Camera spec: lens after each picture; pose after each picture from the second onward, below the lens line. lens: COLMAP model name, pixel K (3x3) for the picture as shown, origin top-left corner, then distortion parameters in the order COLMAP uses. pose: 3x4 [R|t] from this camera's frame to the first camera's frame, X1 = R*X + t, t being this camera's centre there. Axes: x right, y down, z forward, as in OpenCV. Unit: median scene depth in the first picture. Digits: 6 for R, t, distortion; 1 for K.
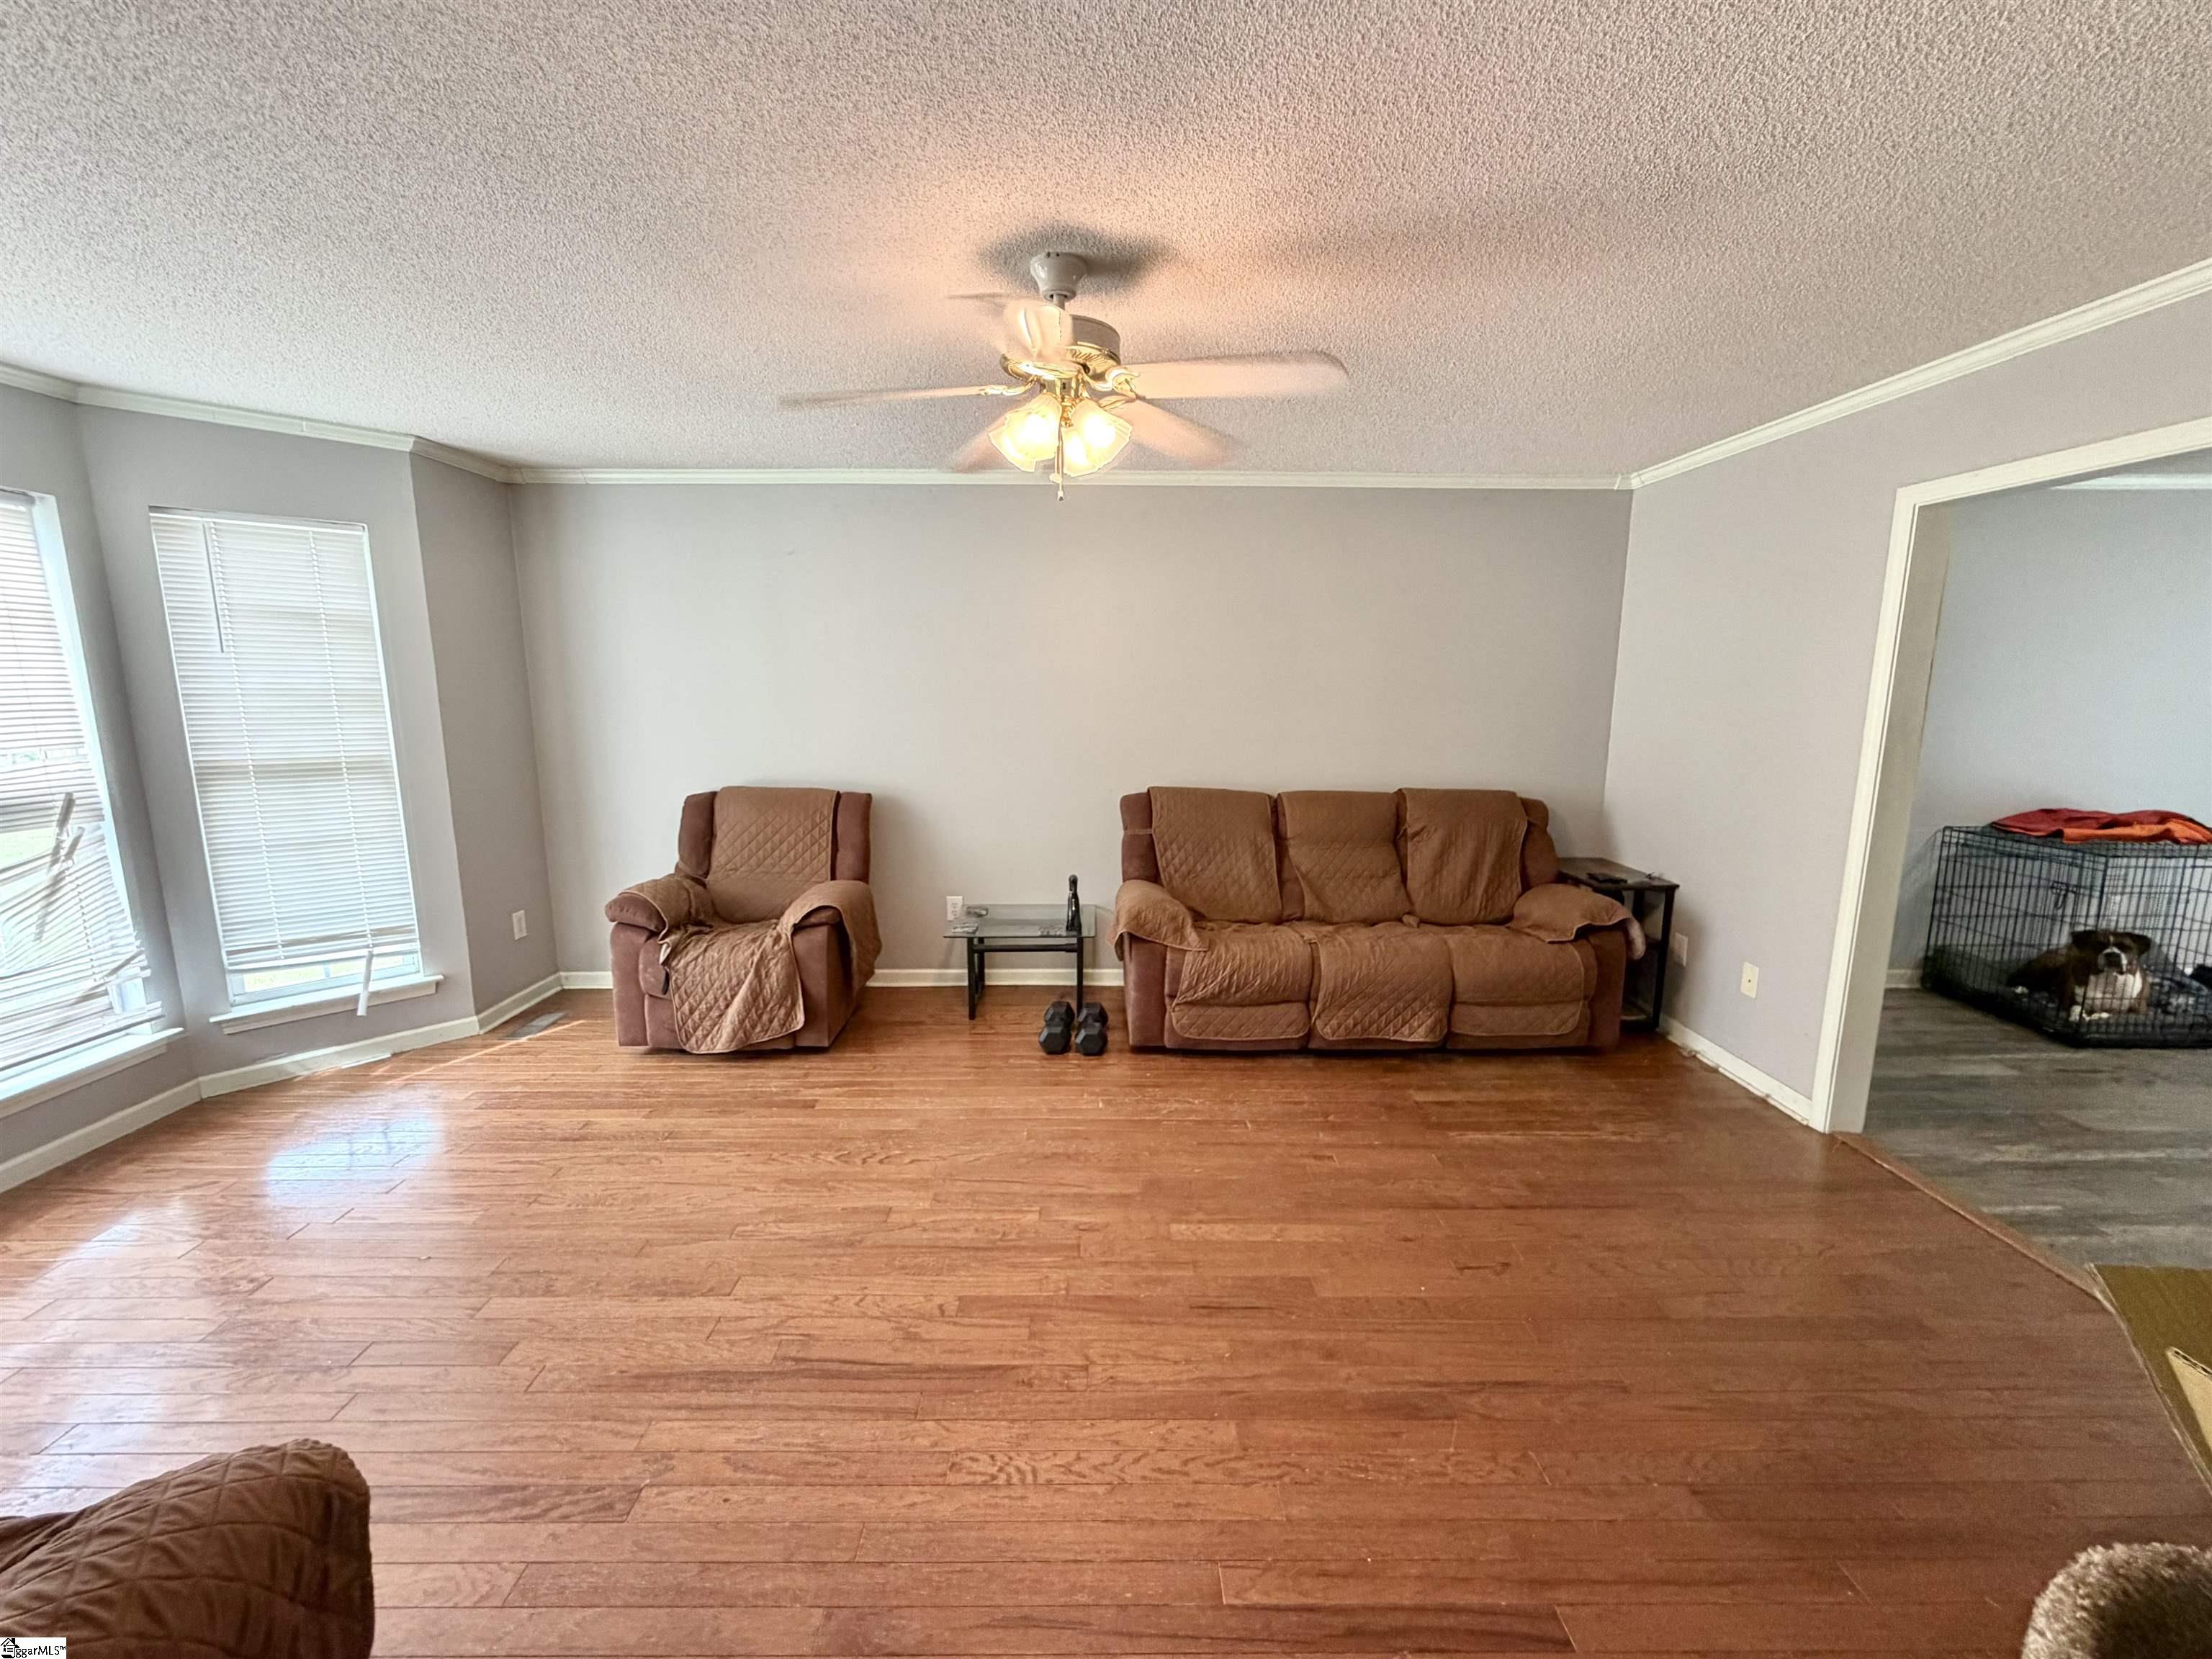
lens RADIAL K [[891.1, 0, 1114.8], [0, 891.1, 826.1], [0, 0, 1]] dist [-0.011618, 0.000086]
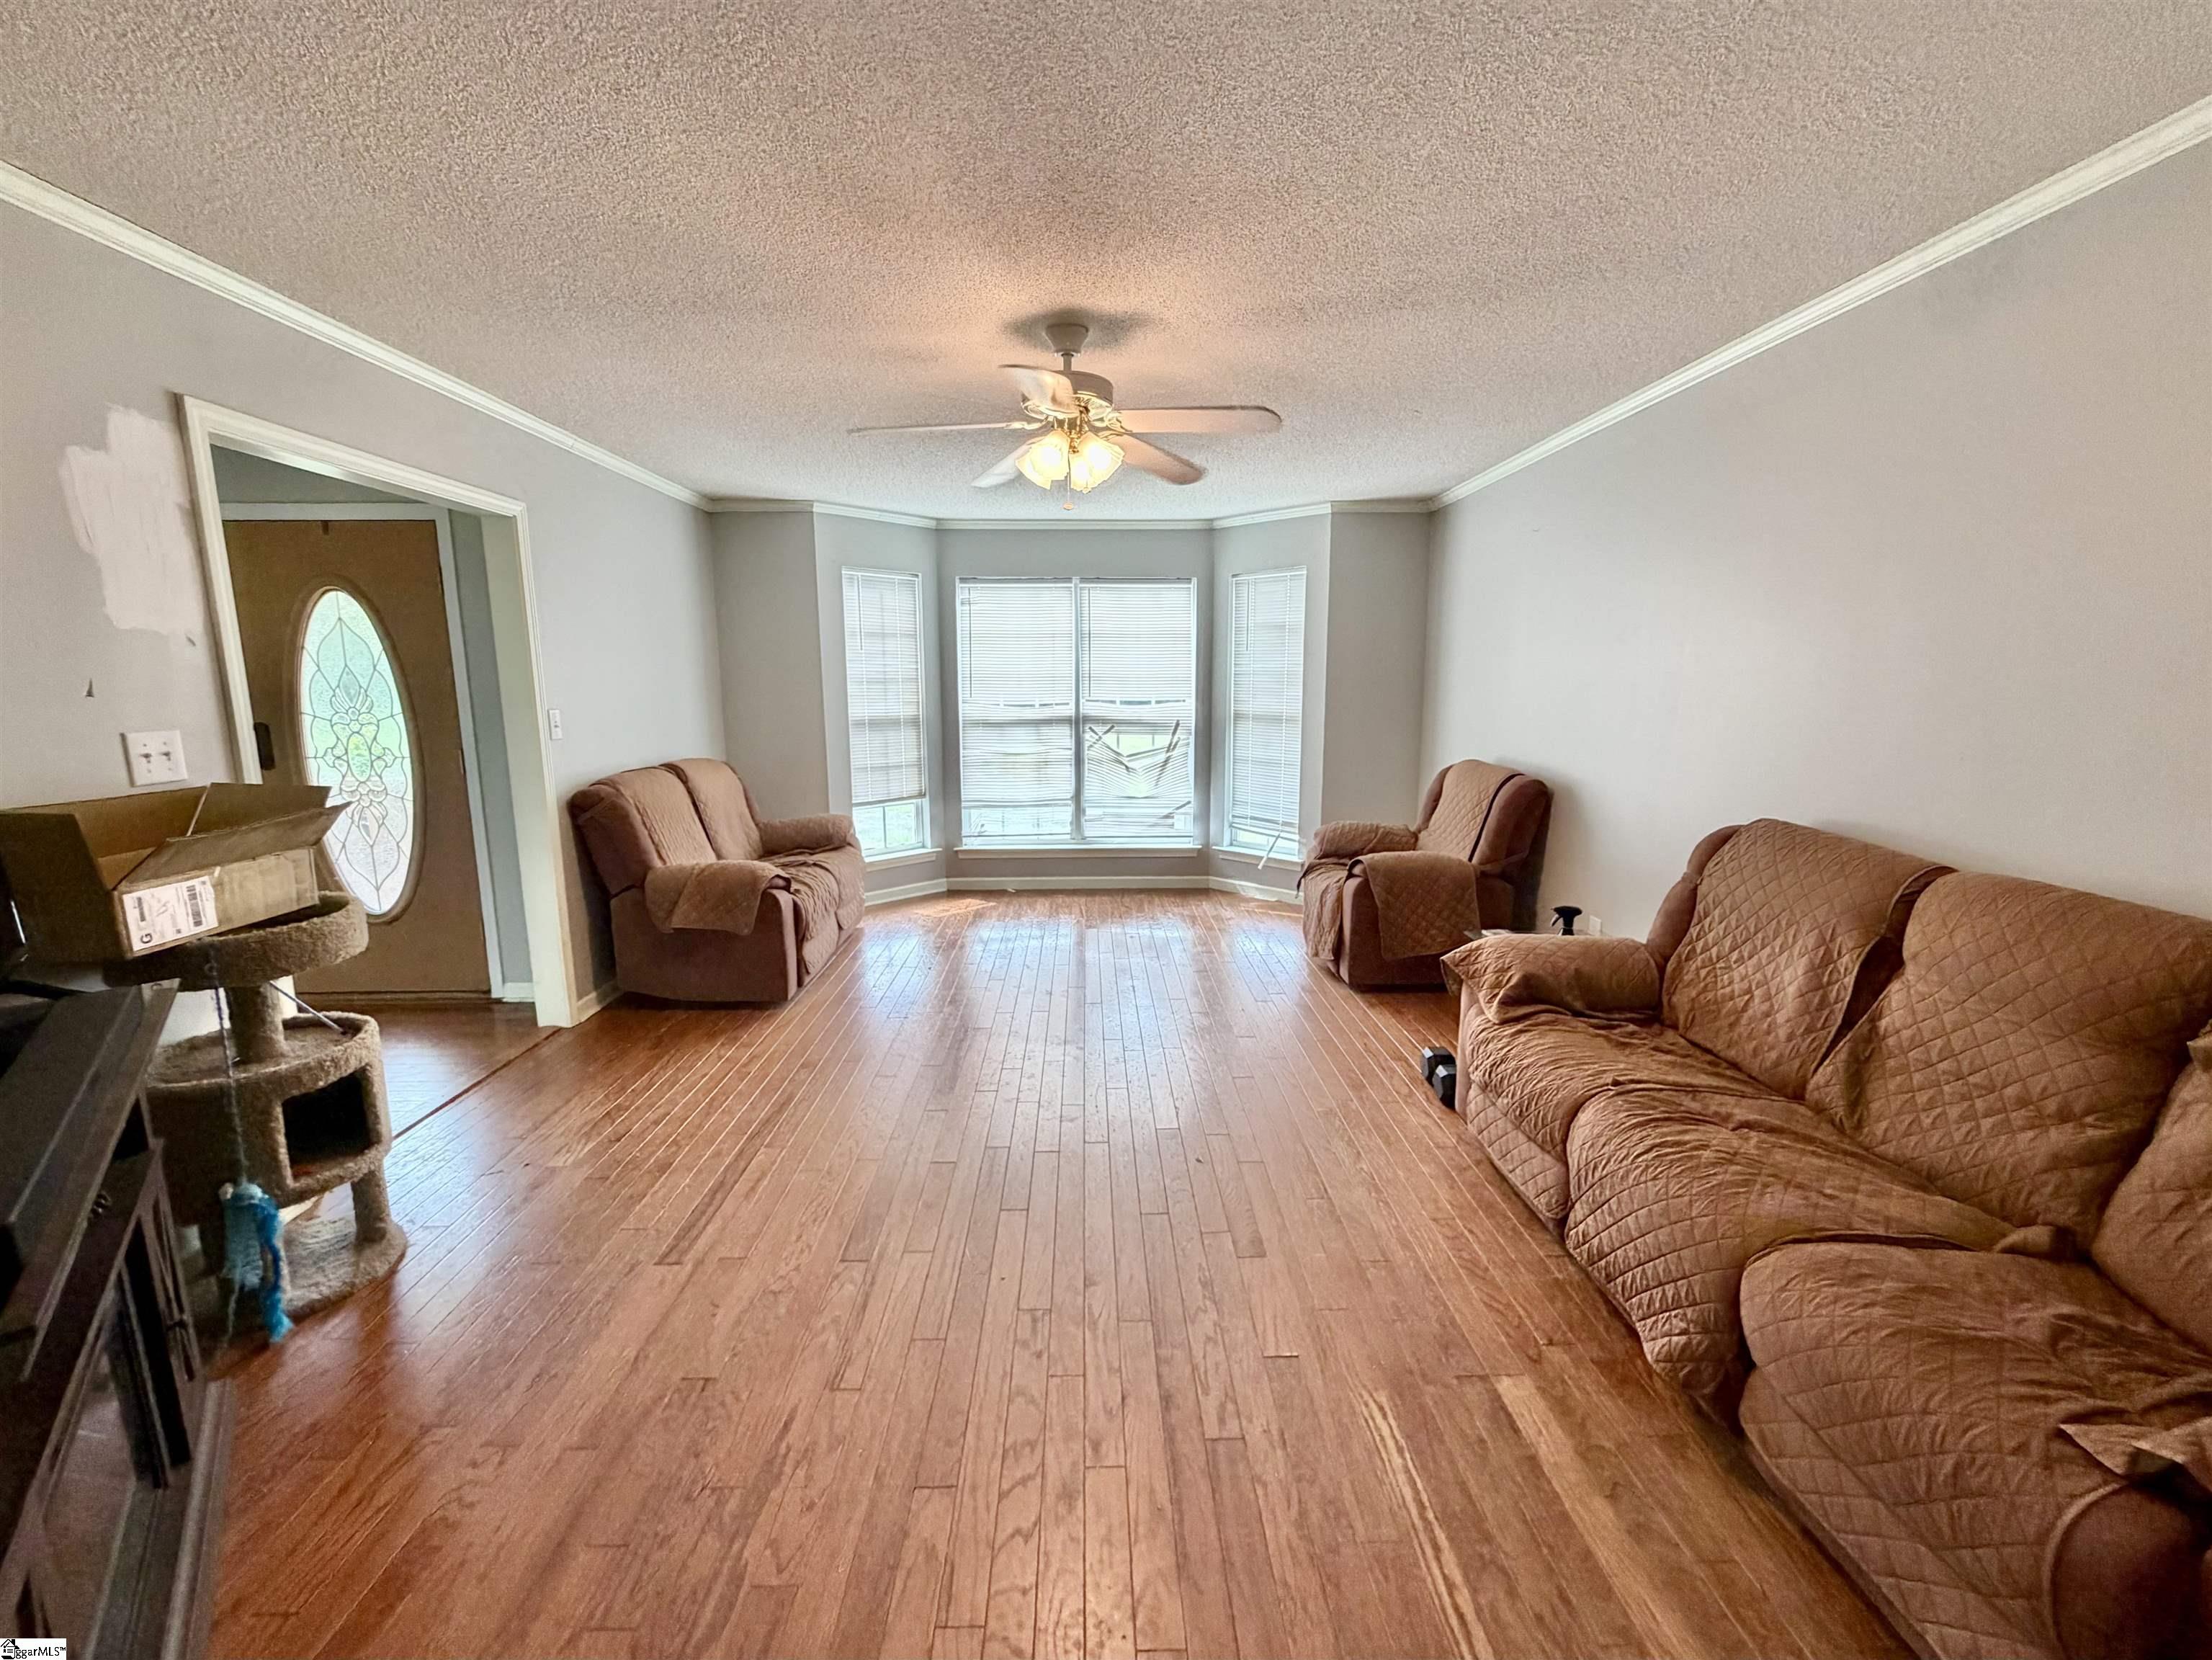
lens RADIAL K [[891.3, 0, 1116.7], [0, 891.3, 833.4], [0, 0, 1]] dist [-0.011618, 0.000086]
pose [[0.027257, 0.170008, -0.985066, 0.836985], [-0.163989, 0.972842, 0.163361, -0.084801], [0.986085, 0.157088, 0.054396, 0.682631]]
